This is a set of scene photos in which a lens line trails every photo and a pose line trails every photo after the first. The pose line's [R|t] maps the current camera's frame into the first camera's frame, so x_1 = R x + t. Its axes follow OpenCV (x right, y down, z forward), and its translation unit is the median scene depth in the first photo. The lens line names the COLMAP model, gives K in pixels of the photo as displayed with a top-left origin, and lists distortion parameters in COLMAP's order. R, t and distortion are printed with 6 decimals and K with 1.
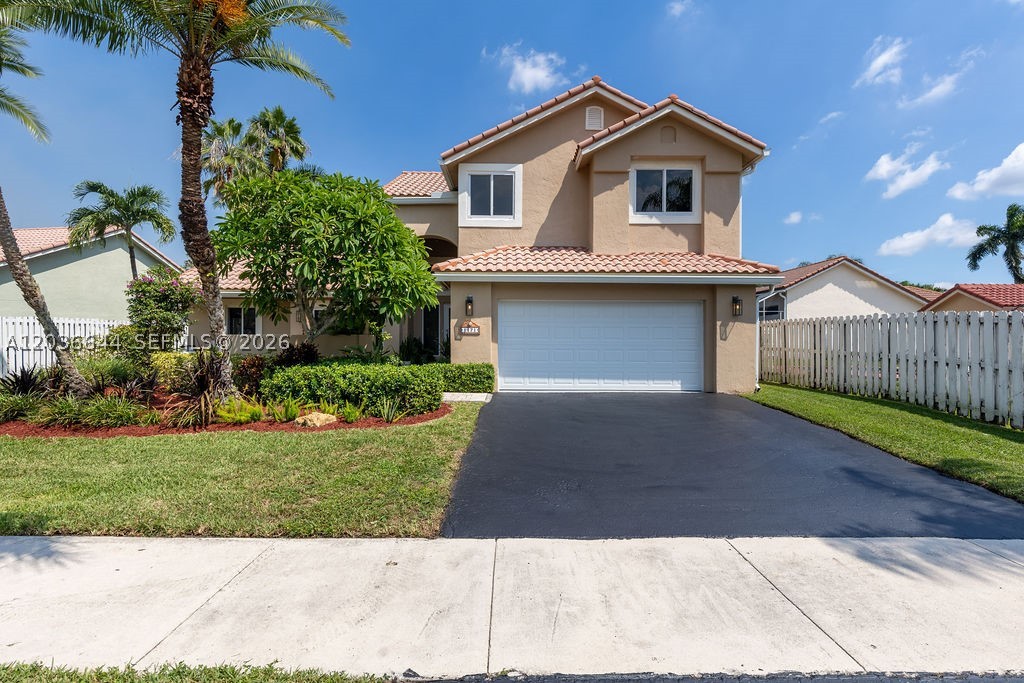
lens RADIAL K [[487.7, 0, 512.1], [0, 487.7, 339.6], [0, 0, 1]] dist [0.003718, 0.000030]
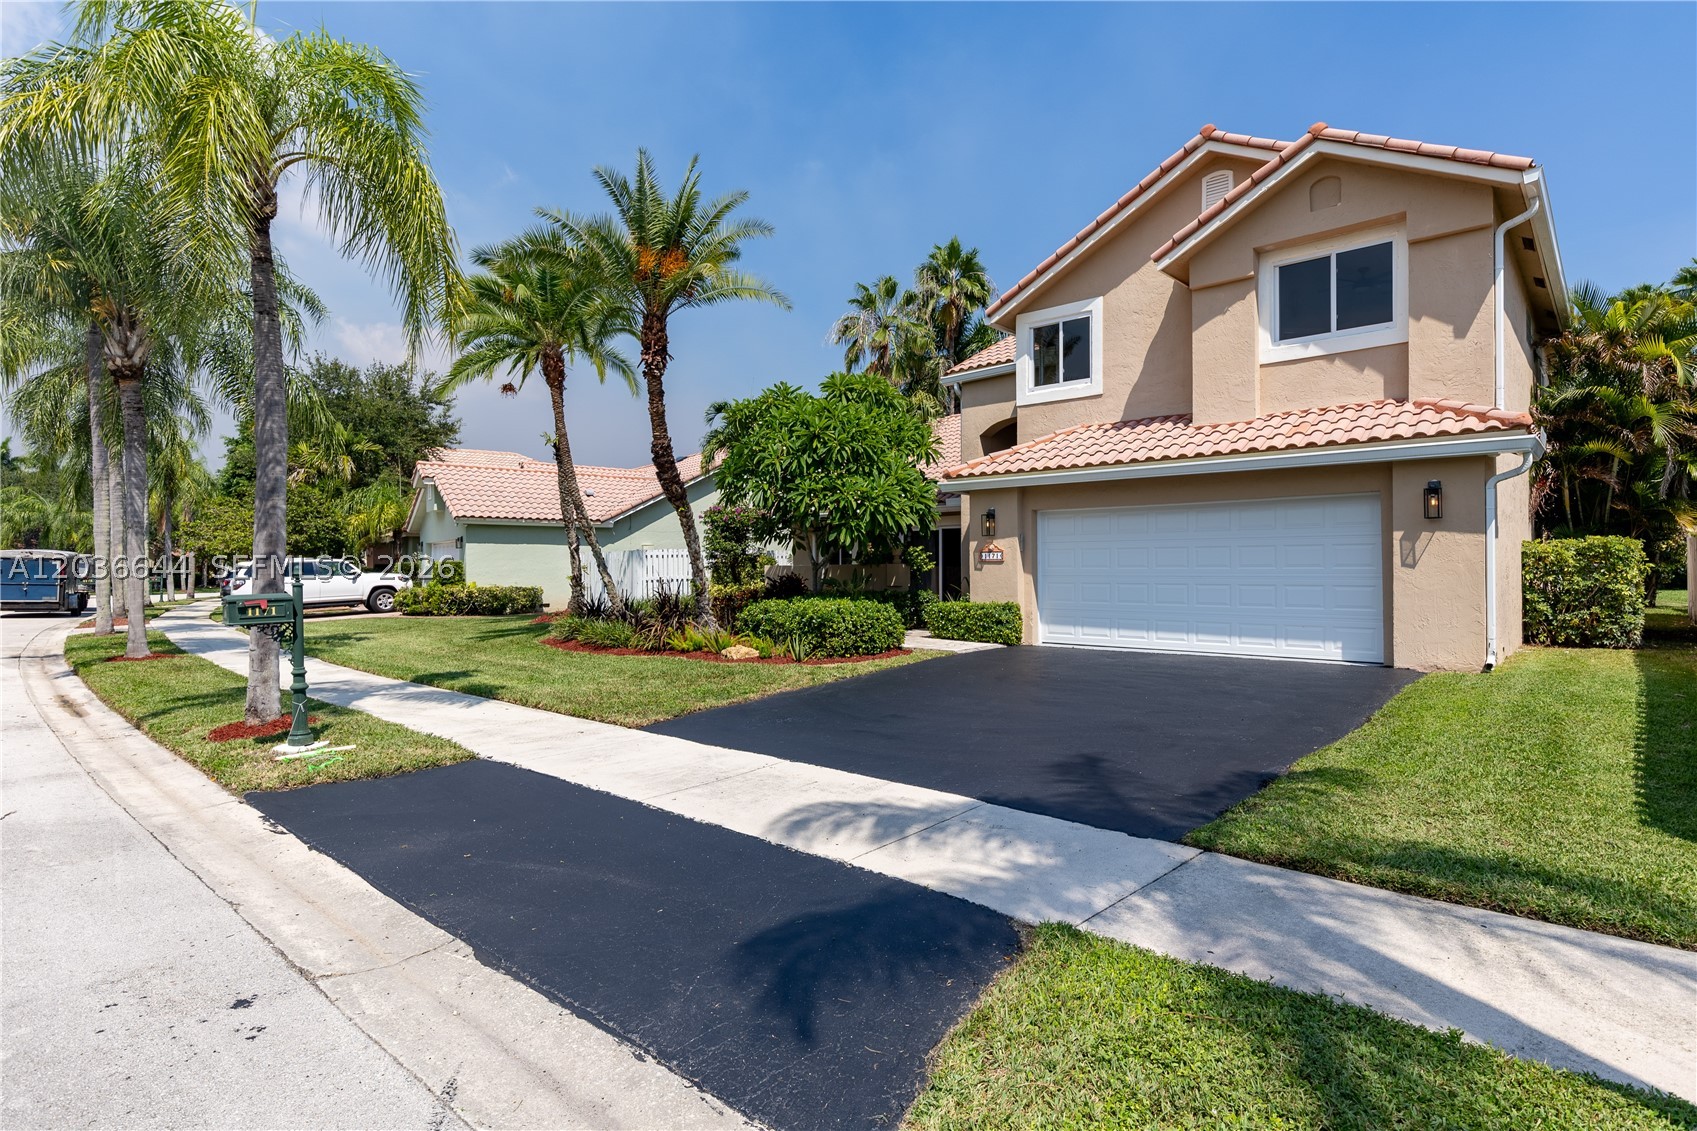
lens RADIAL K [[906.1, 0, 848.2], [0, 906.1, 563.9], [0, 0, 1]] dist [-0.003229, 0.000550]
pose [[0.725499, -0.010461, -0.688144, 0.617439], [0.006753, 0.999945, -0.008081, 0.001164], [0.688190, 0.001216, 0.725529, -0.103405]]
